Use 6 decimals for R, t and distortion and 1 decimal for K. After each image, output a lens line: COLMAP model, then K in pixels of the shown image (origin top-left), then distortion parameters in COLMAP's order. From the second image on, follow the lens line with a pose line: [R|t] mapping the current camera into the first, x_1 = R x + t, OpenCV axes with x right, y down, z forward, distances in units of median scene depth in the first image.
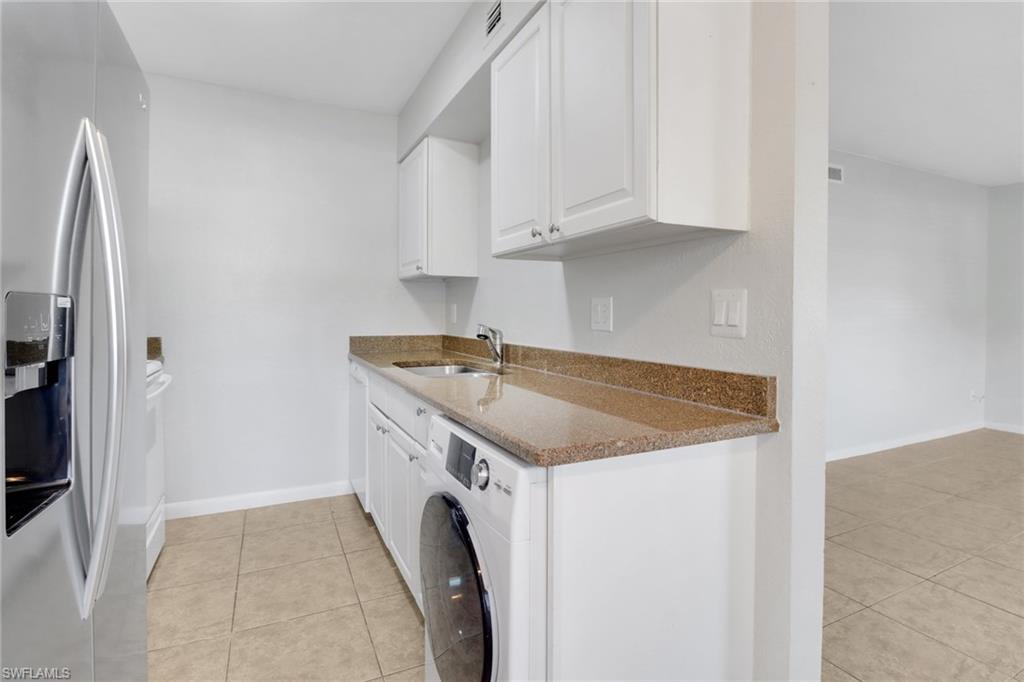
lens RADIAL K [[515.3, 0, 514.9], [0, 515.3, 326.7], [0, 0, 1]] dist [-0.022358, -0.001939]
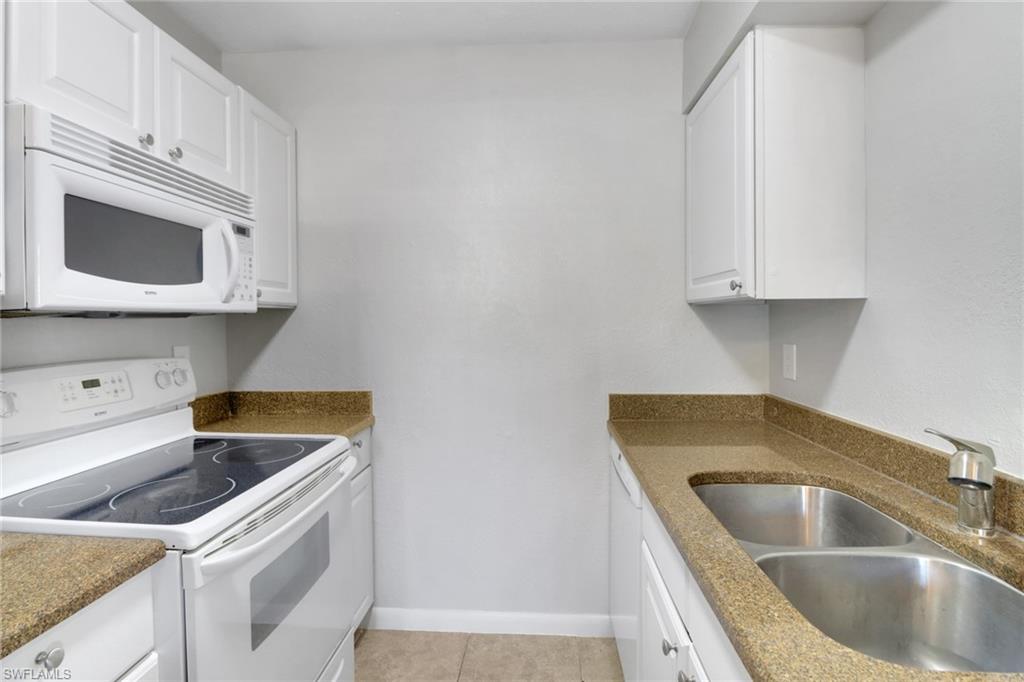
lens RADIAL K [[515.3, 0, 507.3], [0, 515.3, 335.2], [0, 0, 1]] dist [-0.022358, -0.001939]
pose [[0.871620, -0.002817, -0.490174, -0.127004], [0.003853, 0.999992, 0.001104, -0.062065], [0.490167, -0.002851, 0.871624, 0.408204]]
